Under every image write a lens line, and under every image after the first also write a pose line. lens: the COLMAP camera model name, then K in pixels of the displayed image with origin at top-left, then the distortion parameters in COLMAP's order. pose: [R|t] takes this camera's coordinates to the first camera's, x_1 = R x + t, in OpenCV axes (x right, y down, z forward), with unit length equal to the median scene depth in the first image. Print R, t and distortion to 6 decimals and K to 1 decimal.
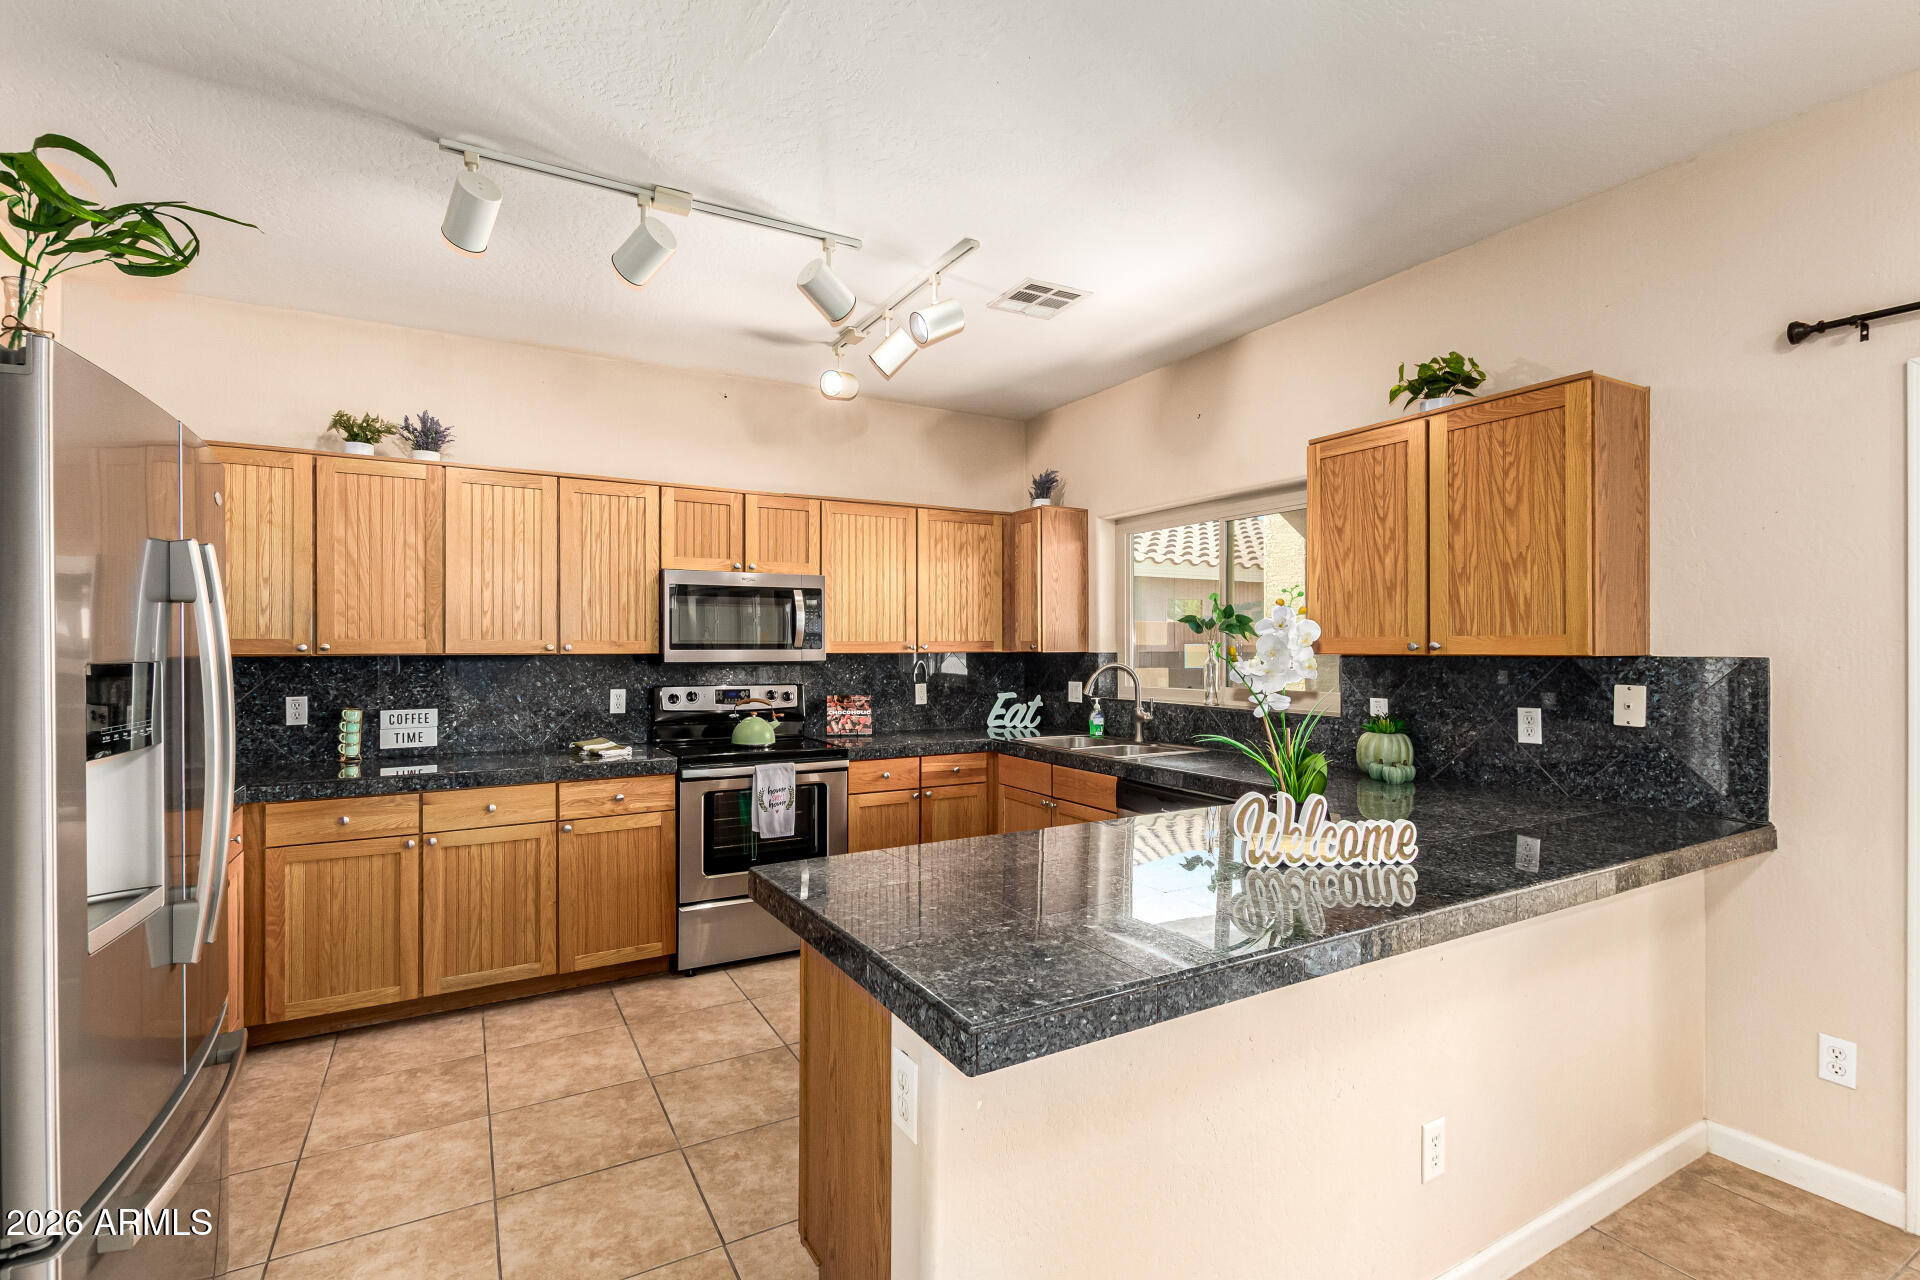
lens RADIAL K [[882.3, 0, 958.0], [0, 882.3, 644.7], [0, 0, 1]] dist [0.002730, -0.003056]
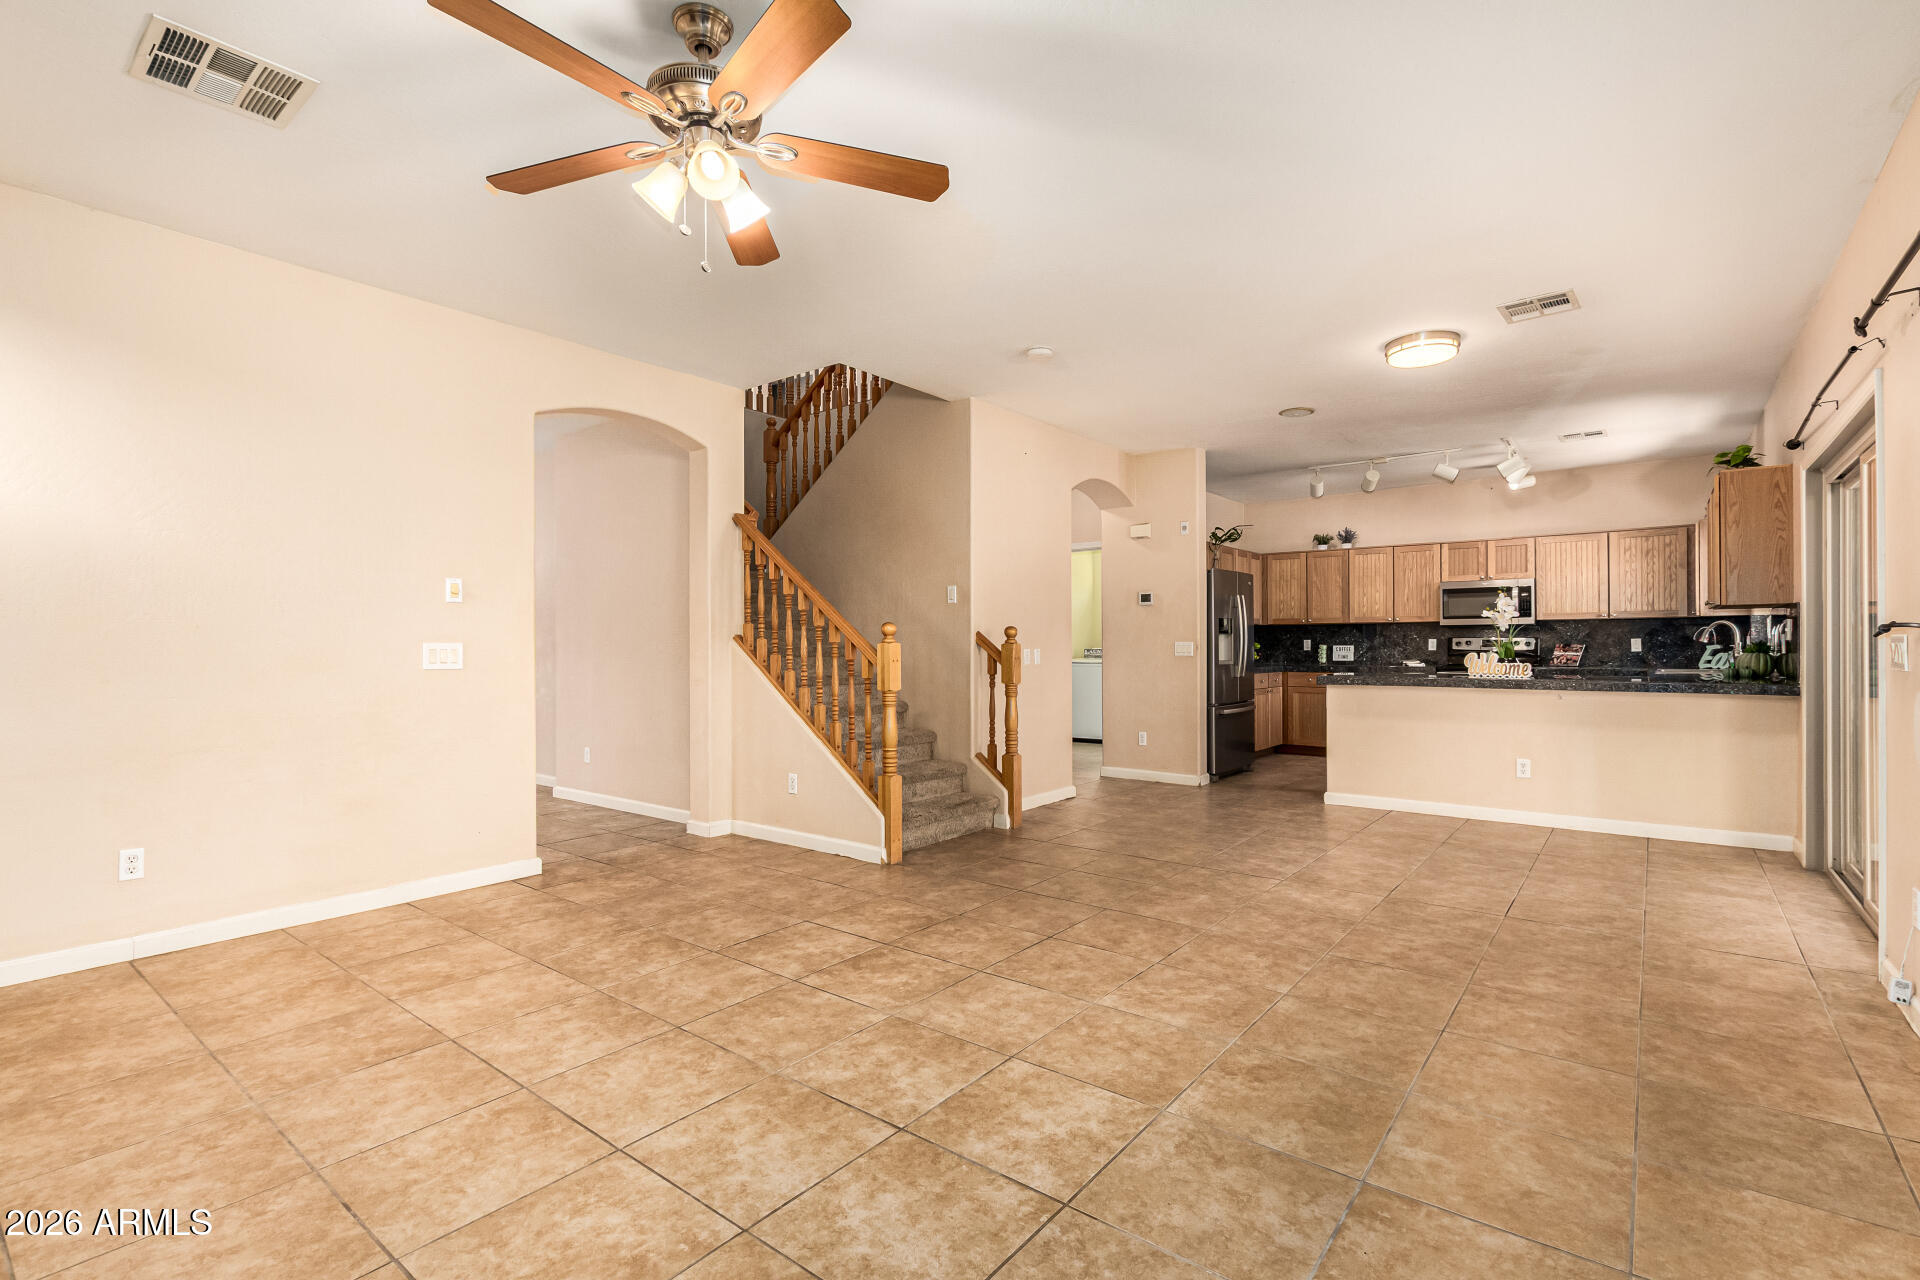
lens RADIAL K [[882.3, 0, 969.3], [0, 882.3, 645.3], [0, 0, 1]] dist [0.002730, -0.003056]
pose [[0.390077, -0.002048, -0.920780, 1.147468], [0.007736, 0.999970, 0.001054, 0.054879], [0.920750, -0.007535, 0.390081, -0.867450]]
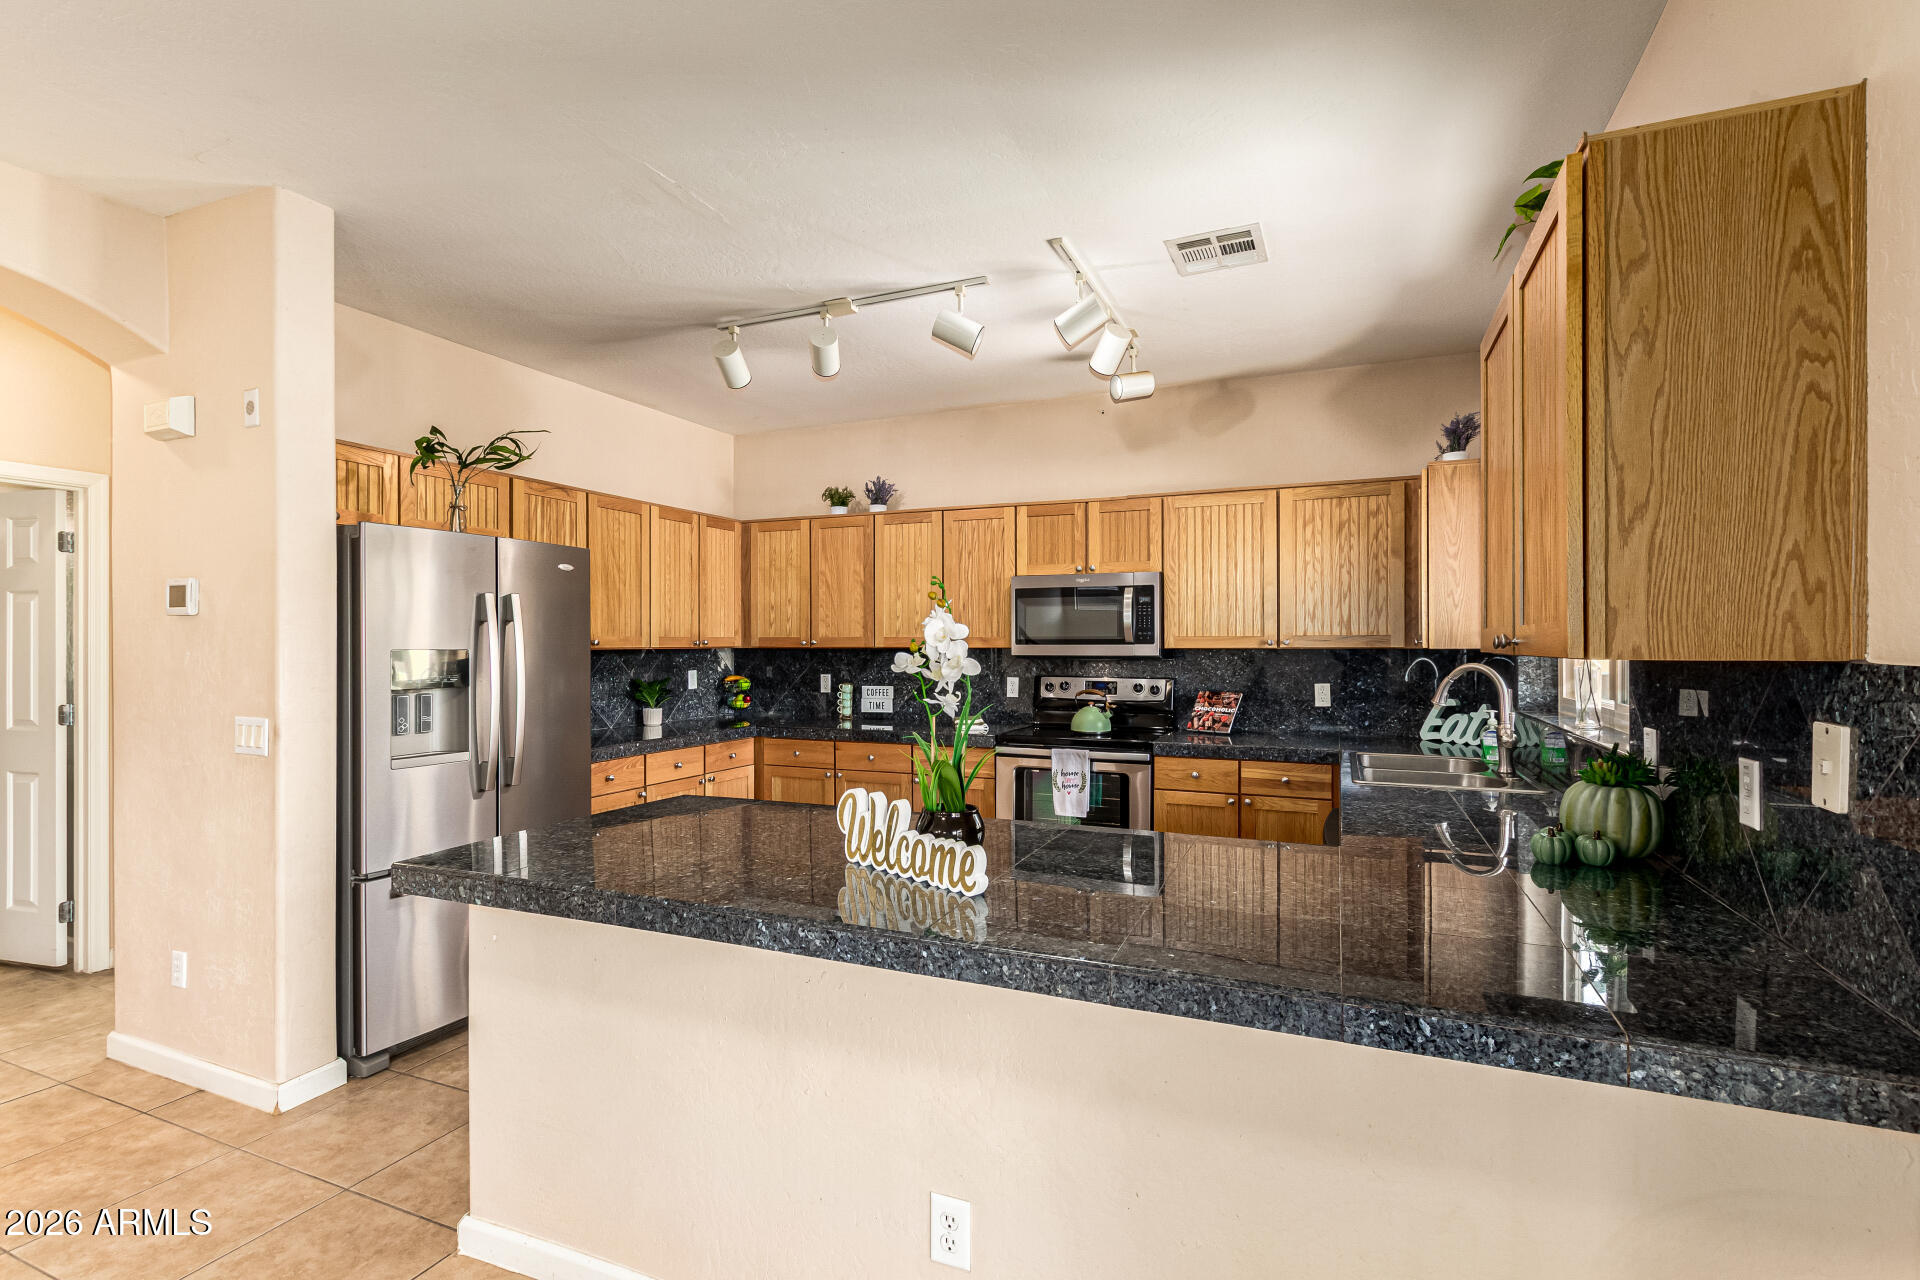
lens RADIAL K [[882.3, 0, 962.8], [0, 882.3, 642.9], [0, 0, 1]] dist [0.002730, -0.003056]
pose [[0.605510, 0.000612, -0.795837, 0.536245], [0.003532, 0.999988, 0.003456, -0.000787], [0.795830, -0.004903, 0.605501, 0.215445]]
